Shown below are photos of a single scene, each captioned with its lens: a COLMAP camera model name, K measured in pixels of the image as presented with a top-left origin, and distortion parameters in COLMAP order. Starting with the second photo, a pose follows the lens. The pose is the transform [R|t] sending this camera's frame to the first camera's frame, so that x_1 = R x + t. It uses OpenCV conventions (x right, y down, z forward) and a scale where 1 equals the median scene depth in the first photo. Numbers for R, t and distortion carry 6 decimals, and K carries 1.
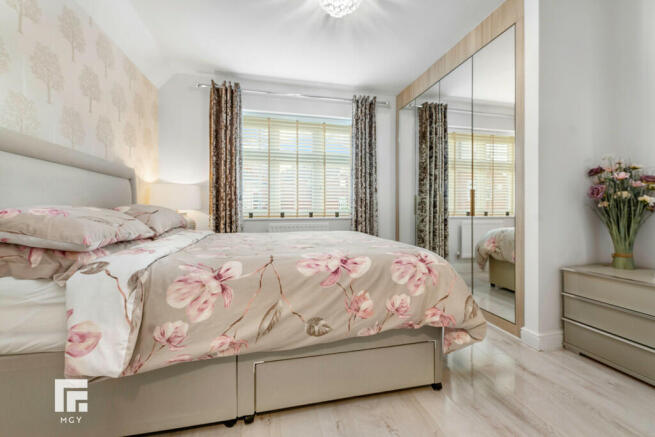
lens RADIAL K [[271.3, 0, 327.2], [0, 271.3, 208.8], [0, 0, 1]] dist [0.005310, -0.000544]
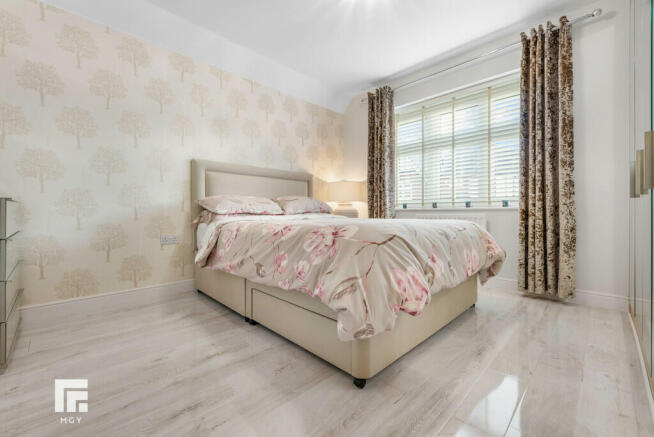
lens RADIAL K [[270.9, 0, 326.8], [0, 270.9, 216.4], [0, 0, 1]] dist [0.005310, -0.000544]
pose [[0.517064, 0.010496, -0.855882, 0.505327], [0.001660, 0.999911, 0.013265, 0.054336], [0.855945, -0.008280, 0.517001, 0.222223]]
